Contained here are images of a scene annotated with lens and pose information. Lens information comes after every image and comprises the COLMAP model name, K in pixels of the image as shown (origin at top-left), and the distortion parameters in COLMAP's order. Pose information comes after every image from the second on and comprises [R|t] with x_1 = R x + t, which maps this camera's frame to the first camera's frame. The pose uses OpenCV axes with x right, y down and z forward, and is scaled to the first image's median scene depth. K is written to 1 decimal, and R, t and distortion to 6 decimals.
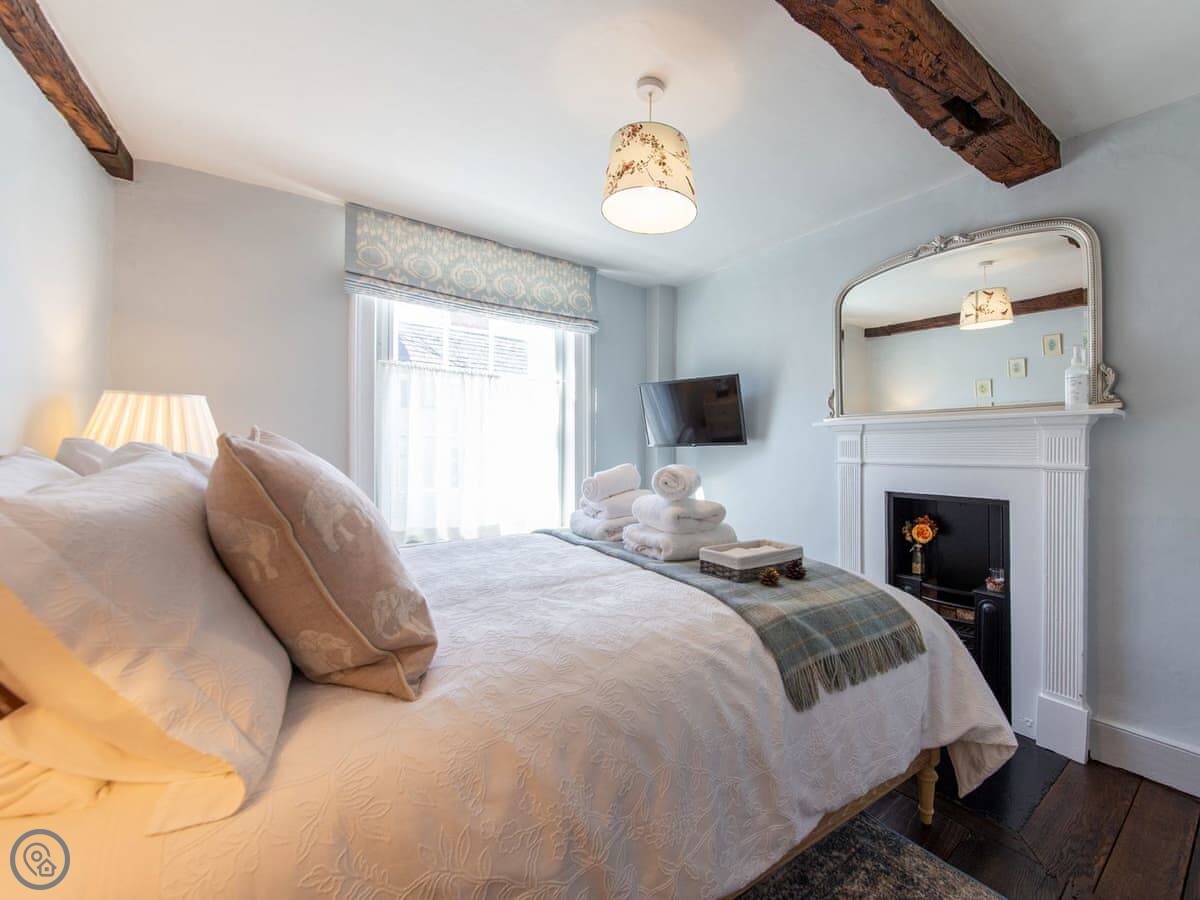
lens RADIAL K [[480.3, 0, 604.8], [0, 480.3, 449.8], [0, 0, 1]] dist [0.001302, 0.000008]
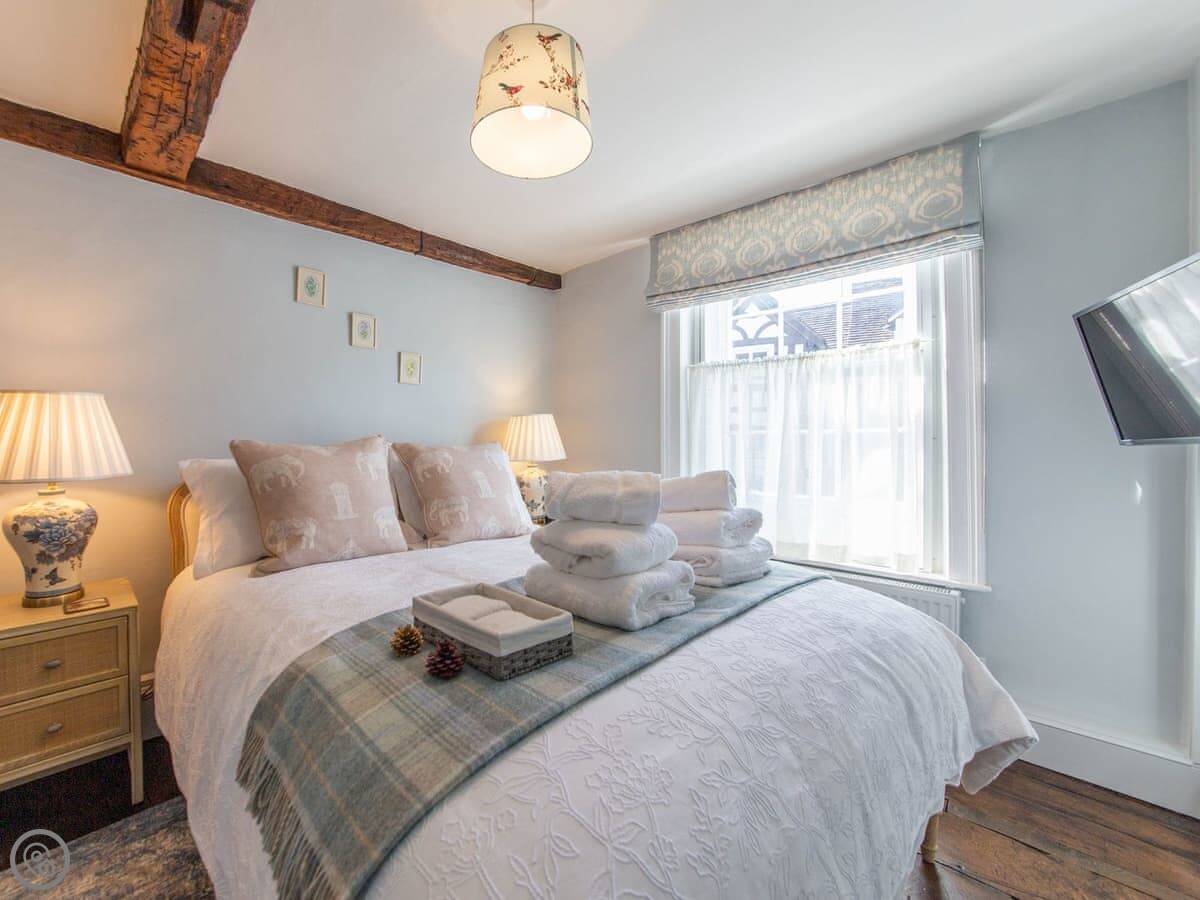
lens RADIAL K [[480.3, 0, 603.4], [0, 480.3, 445.0], [0, 0, 1]] dist [0.001302, 0.000008]
pose [[0.277384, -0.005062, -0.960746, 0.462538], [0.001278, 0.999987, -0.004900, -0.001754], [0.960758, 0.000132, 0.277387, 0.470250]]
